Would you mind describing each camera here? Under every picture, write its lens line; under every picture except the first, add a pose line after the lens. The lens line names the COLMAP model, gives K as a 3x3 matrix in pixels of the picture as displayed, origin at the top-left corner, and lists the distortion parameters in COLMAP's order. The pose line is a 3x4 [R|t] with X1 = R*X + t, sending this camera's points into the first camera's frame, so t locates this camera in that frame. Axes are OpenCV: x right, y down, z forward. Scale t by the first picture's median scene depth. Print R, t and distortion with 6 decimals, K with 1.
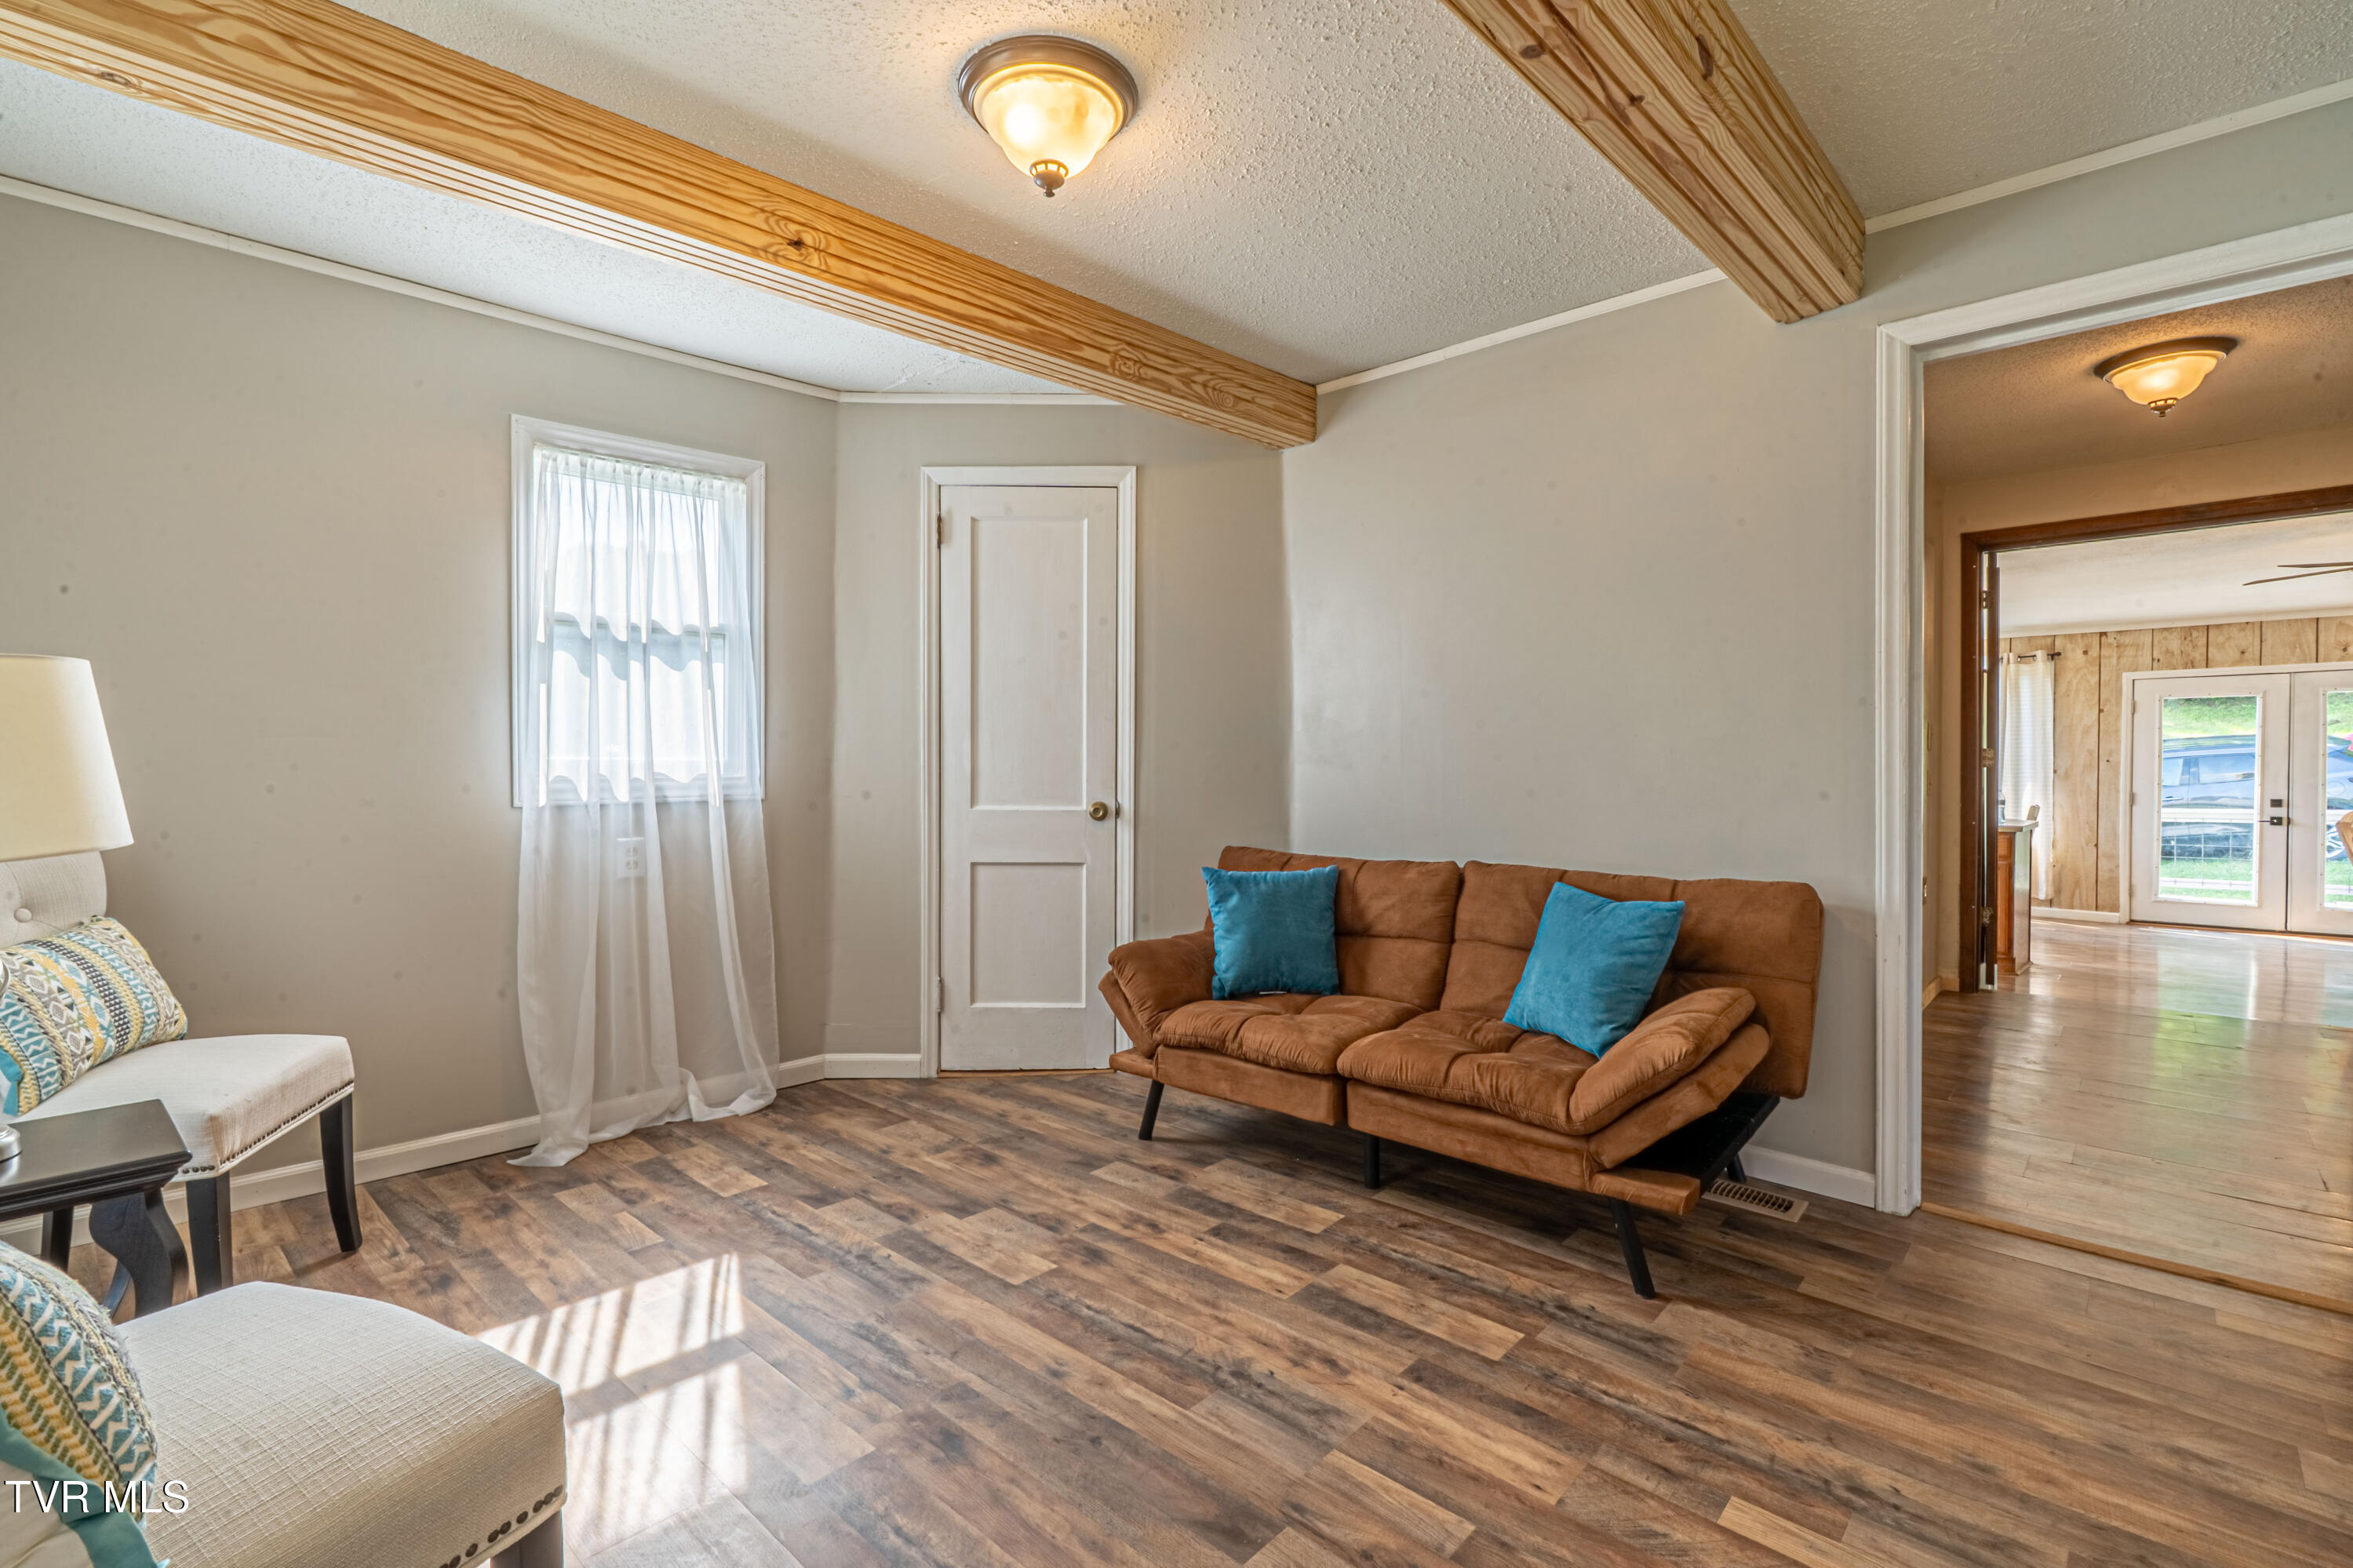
lens RADIAL K [[1074.9, 0, 1172.1], [0, 1074.9, 794.6], [0, 0, 1]] dist [-0.000974, -0.000182]
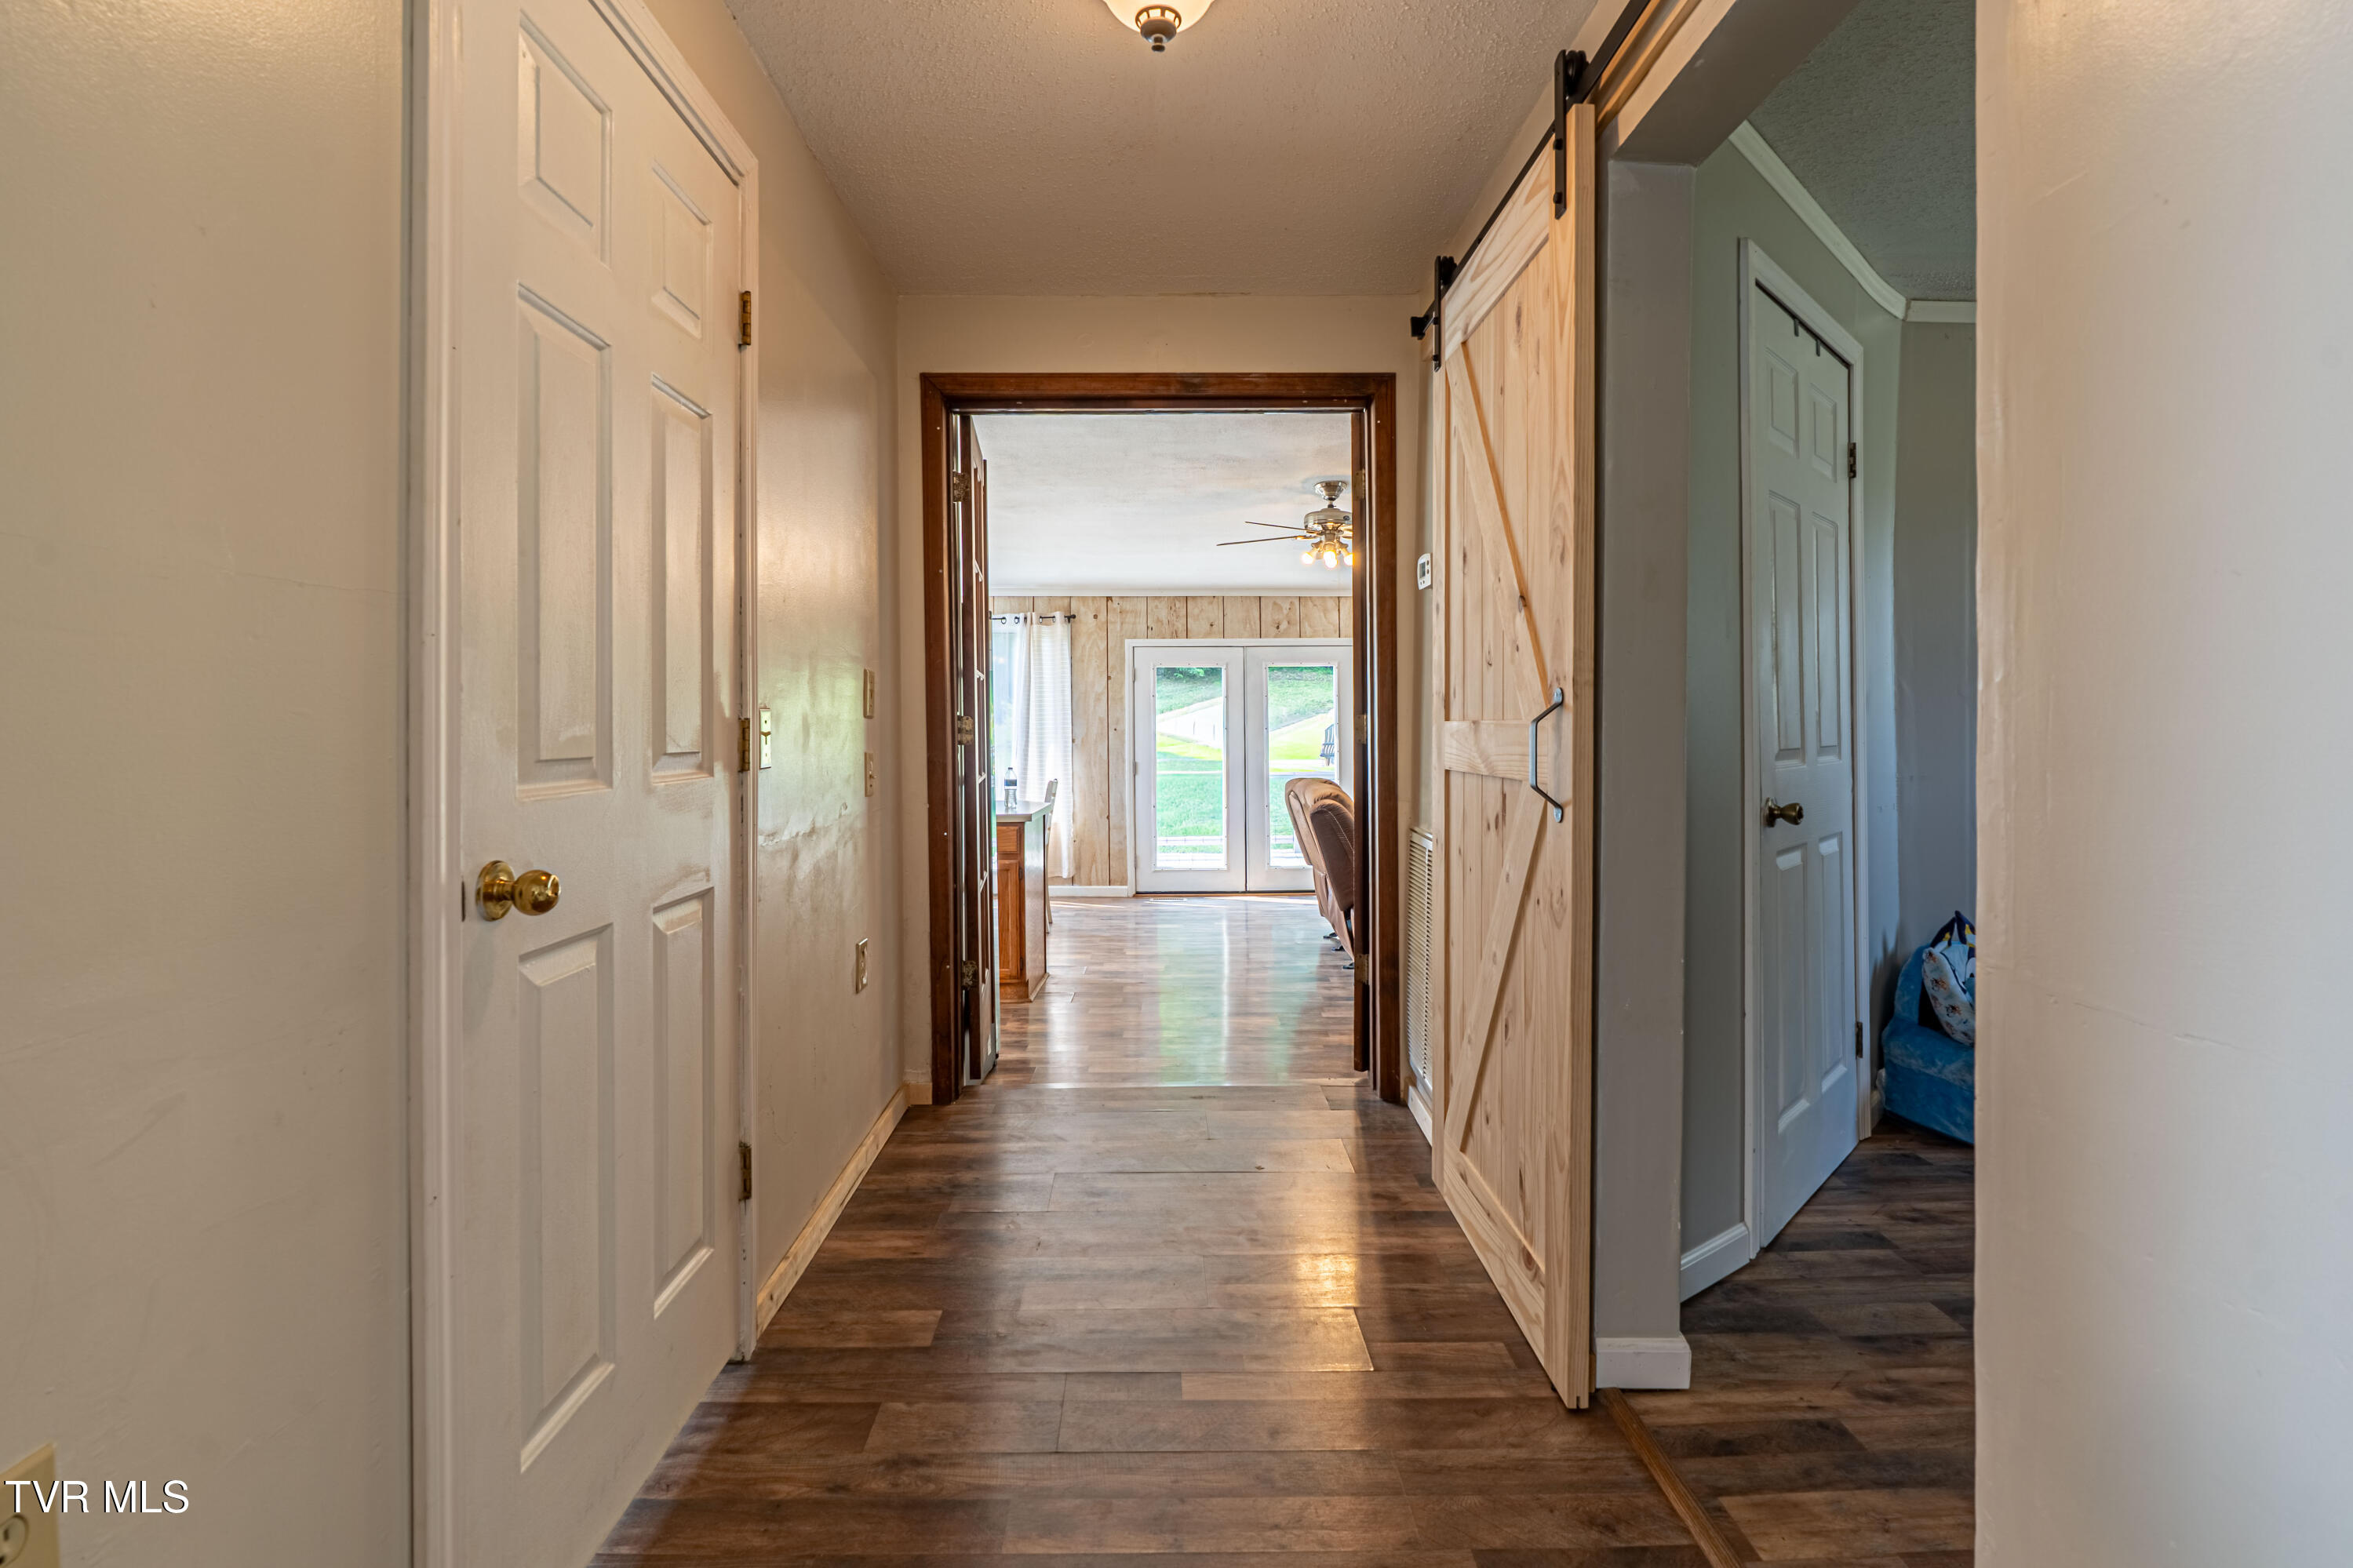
lens RADIAL K [[1074.9, 0, 1172.1], [0, 1074.9, 794.6], [0, 0, 1]] dist [-0.000974, -0.000182]
pose [[0.722905, -0.041896, 0.689676, 0.239148], [0.019153, 0.998991, 0.040610, -0.011213], [-0.690682, -0.016148, 0.722979, 0.265075]]
